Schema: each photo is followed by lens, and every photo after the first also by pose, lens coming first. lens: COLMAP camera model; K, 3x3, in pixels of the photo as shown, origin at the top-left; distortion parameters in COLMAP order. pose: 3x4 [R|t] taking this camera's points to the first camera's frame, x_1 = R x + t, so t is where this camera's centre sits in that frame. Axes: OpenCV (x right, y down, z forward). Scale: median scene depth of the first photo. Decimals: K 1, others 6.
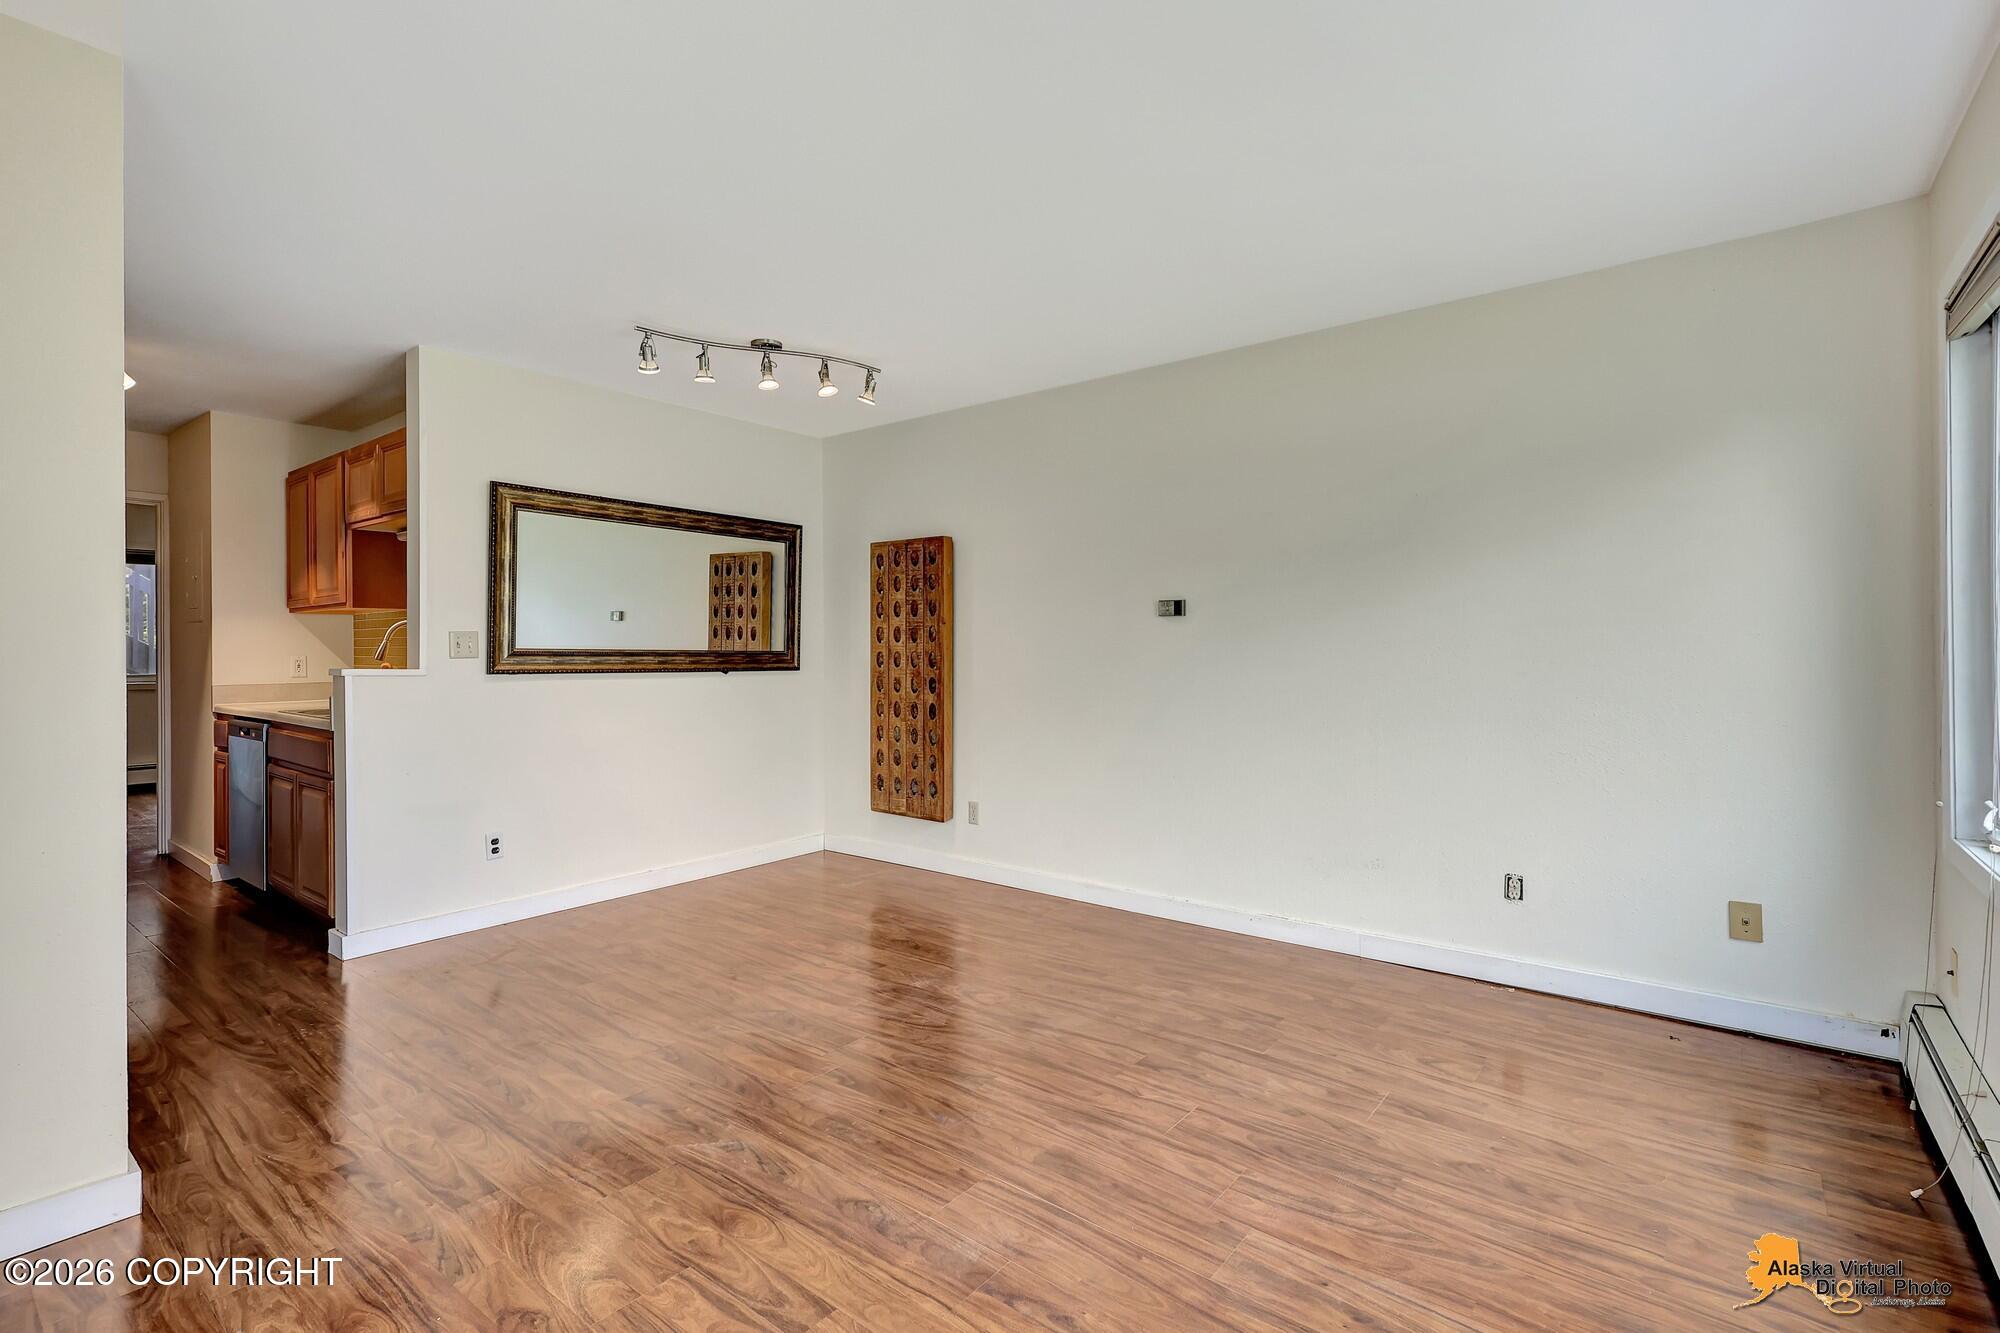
lens RADIAL K [[925.7, 0, 998.4], [0, 925.7, 654.2], [0, 0, 1]] dist [-0.002737, 0.000480]
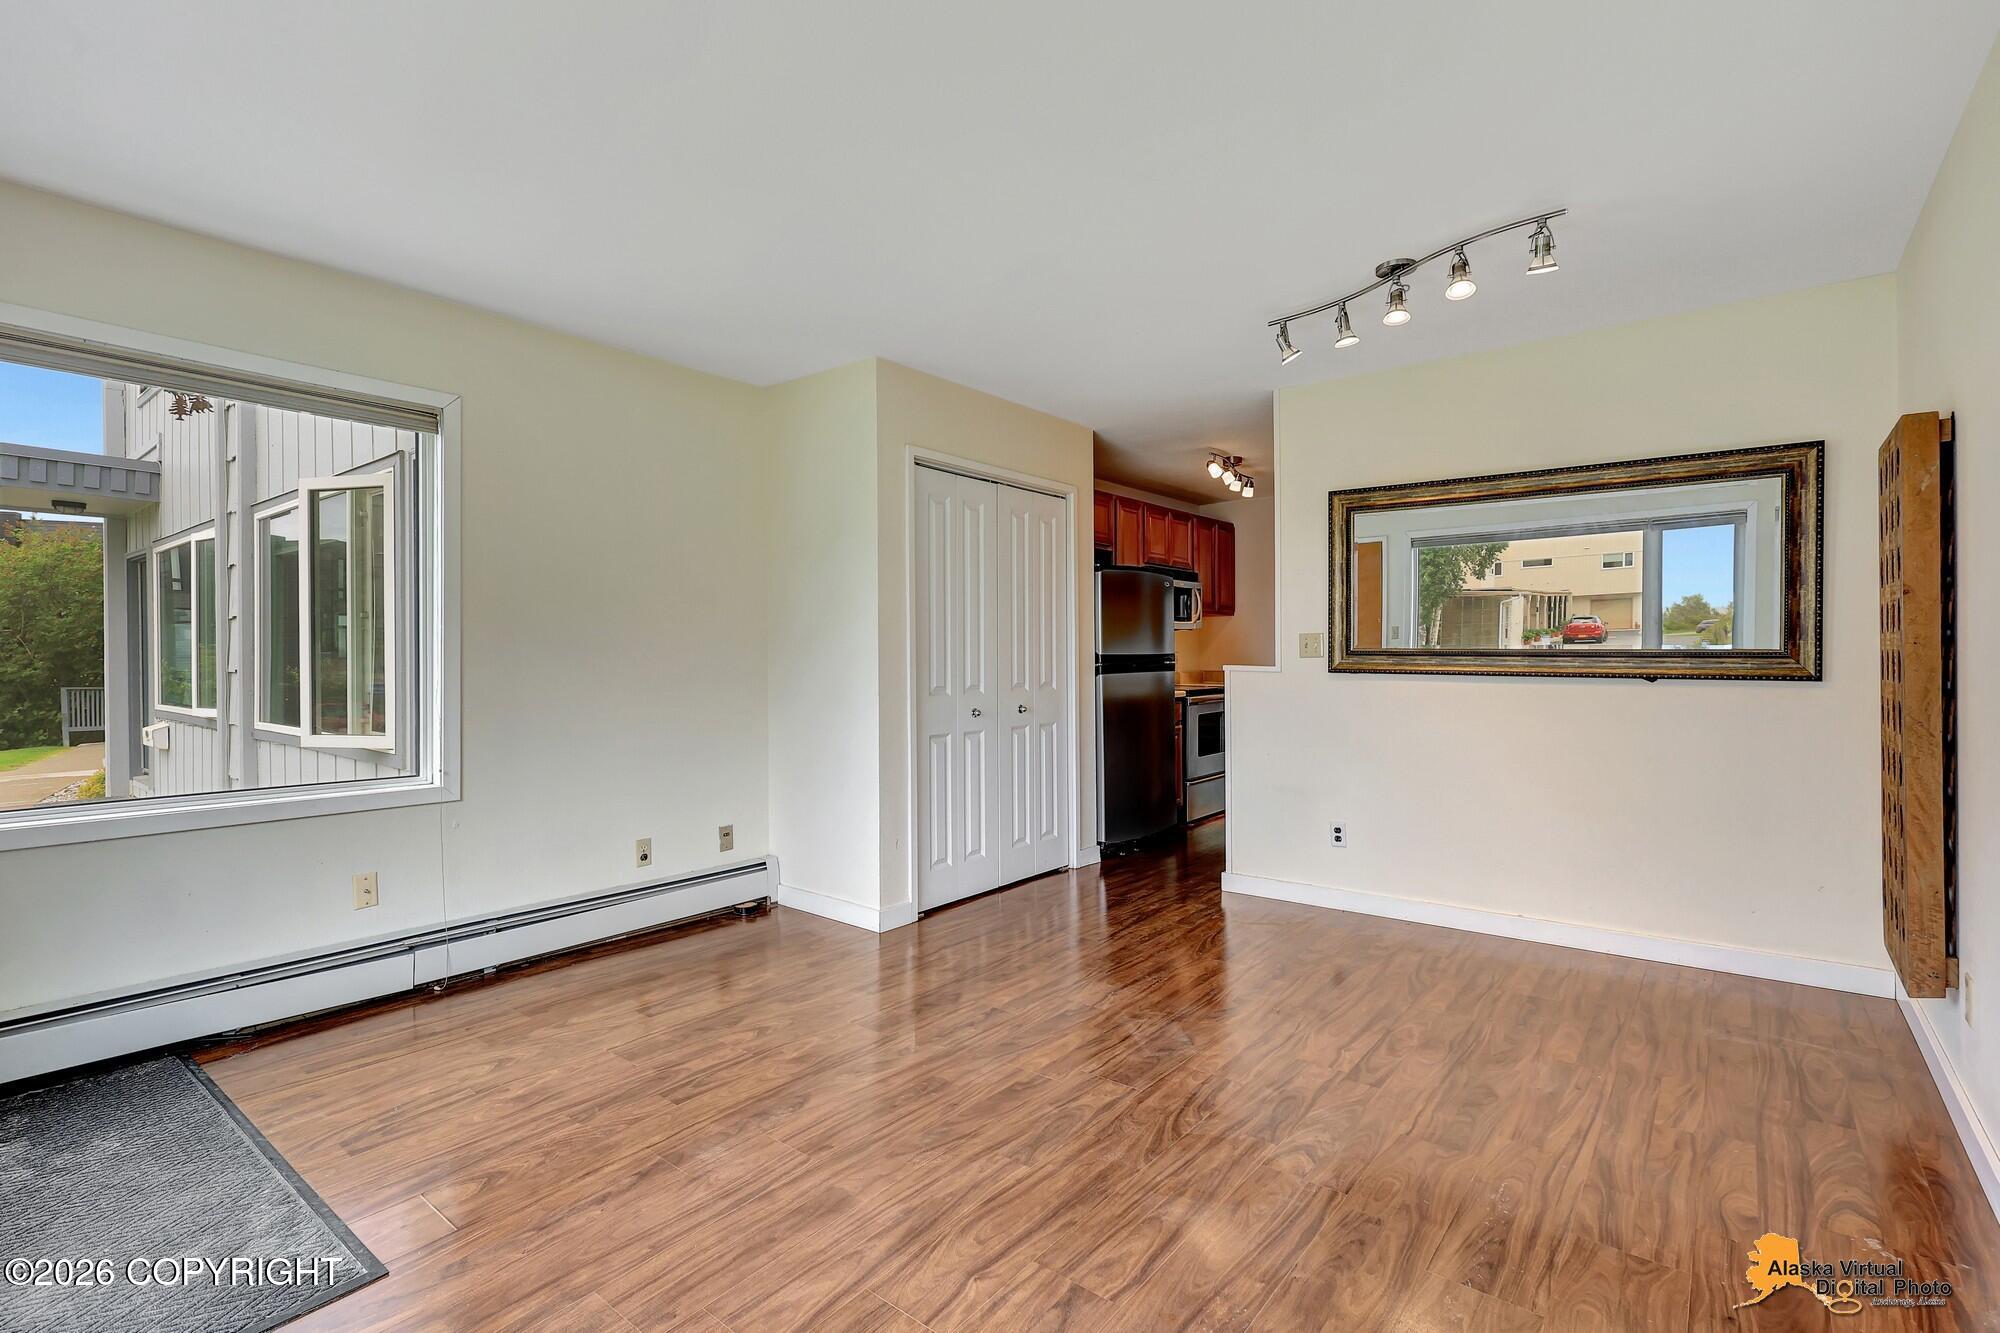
lens RADIAL K [[925.7, 0, 998.4], [0, 925.7, 654.2], [0, 0, 1]] dist [-0.002737, 0.000480]
pose [[-0.006137, 0.002150, -0.999979, 0.619210], [-0.001090, 0.999997, 0.002157, -0.001391], [0.999981, 0.001103, -0.006135, 0.736847]]
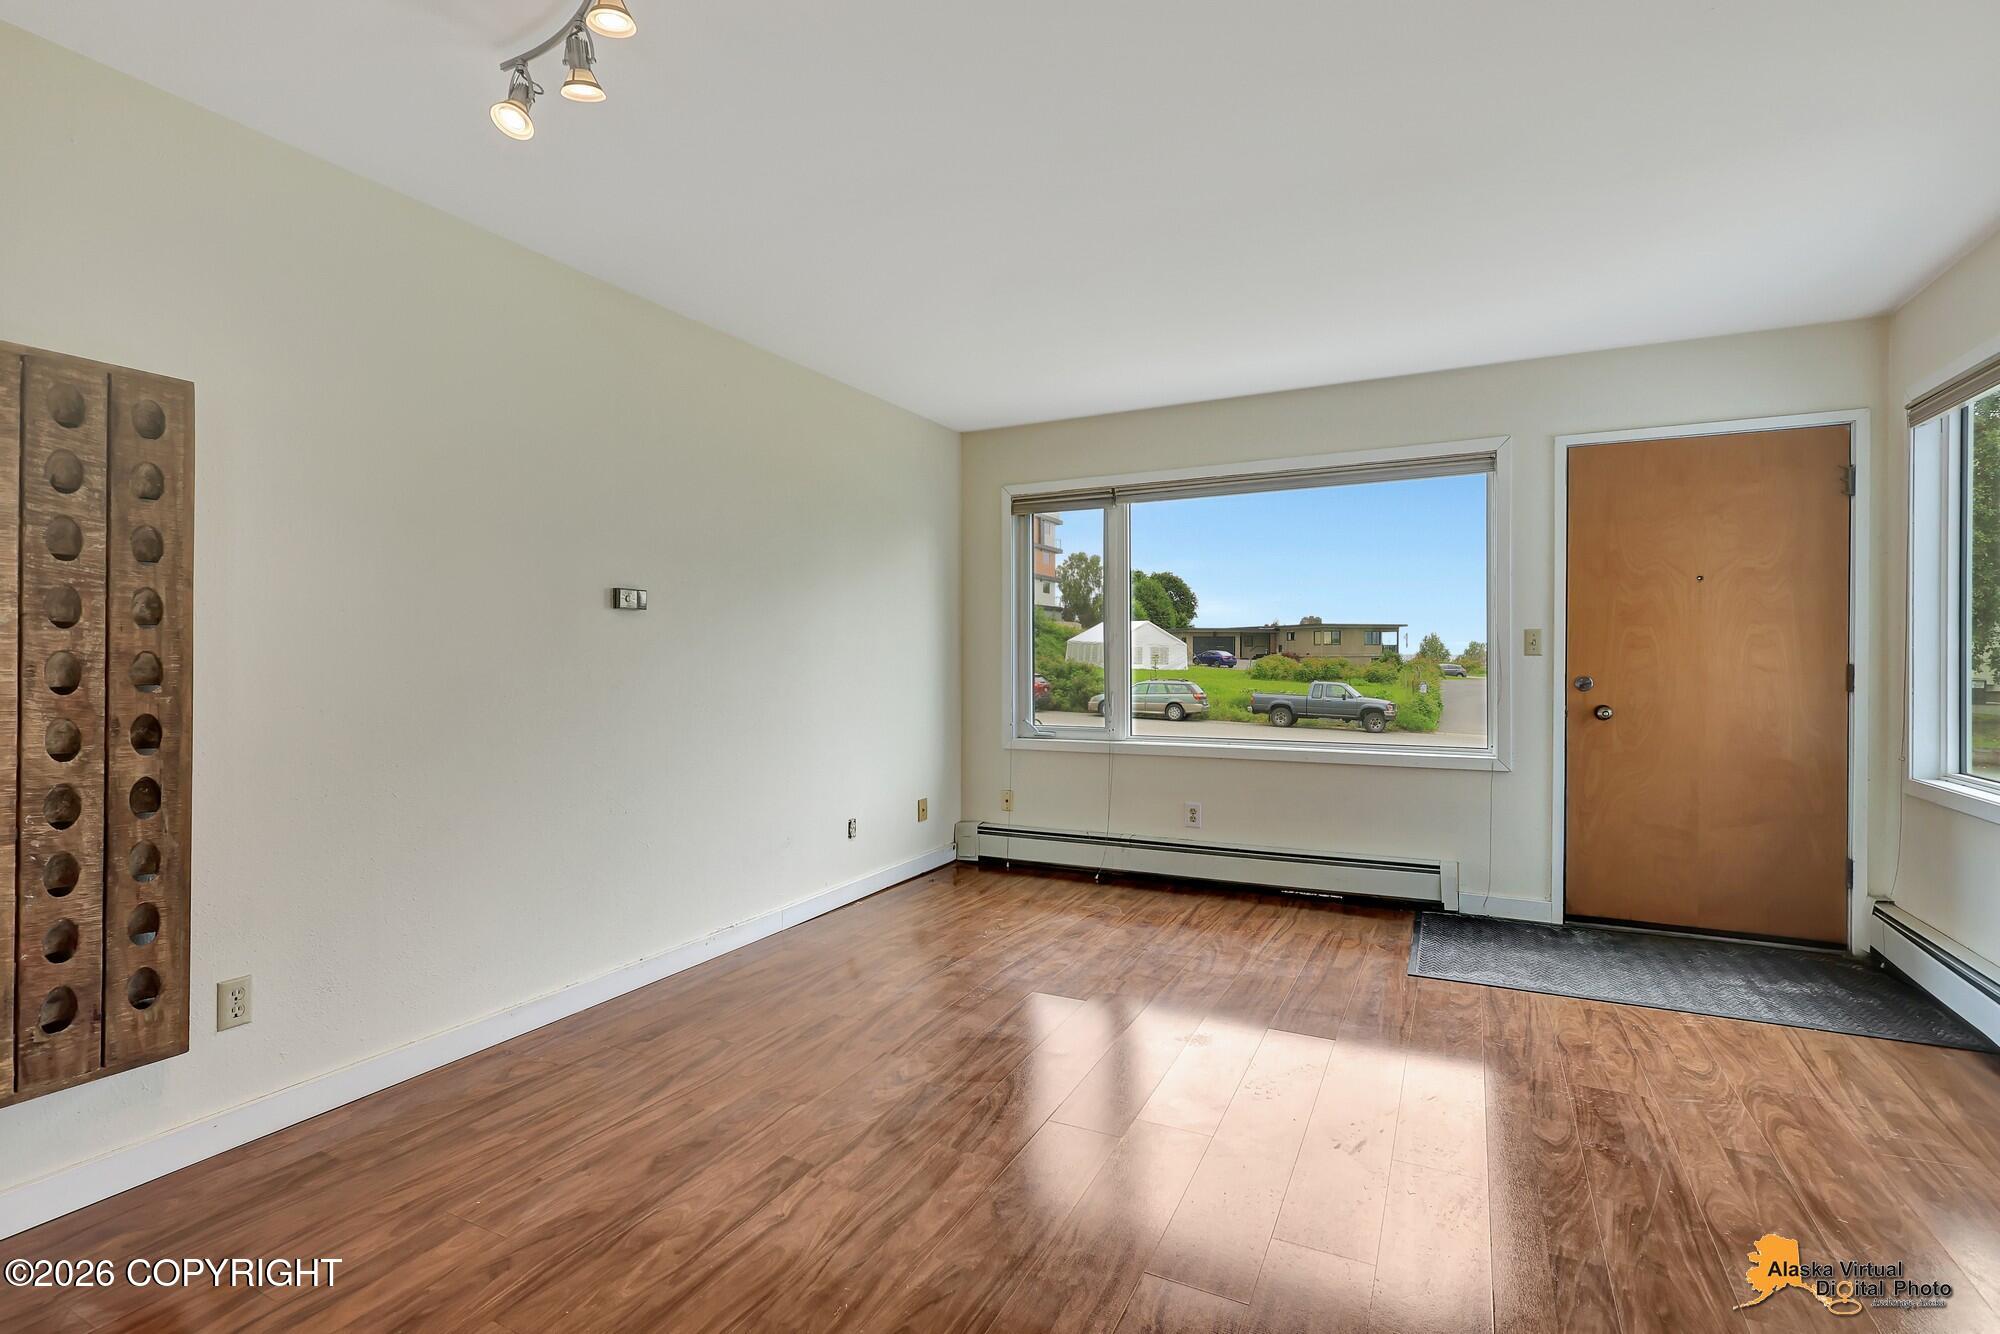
lens RADIAL K [[924.0, 0, 1000.0], [0, 924.0, 667.0], [0, 0, 1]] dist [0.000403, 0.000530]
pose [[-0.197068, -0.008382, 0.980354, -0.782598], [0.007164, 0.999924, 0.009989, 0.003169], [-0.980364, 0.008992, -0.196993, 1.014873]]
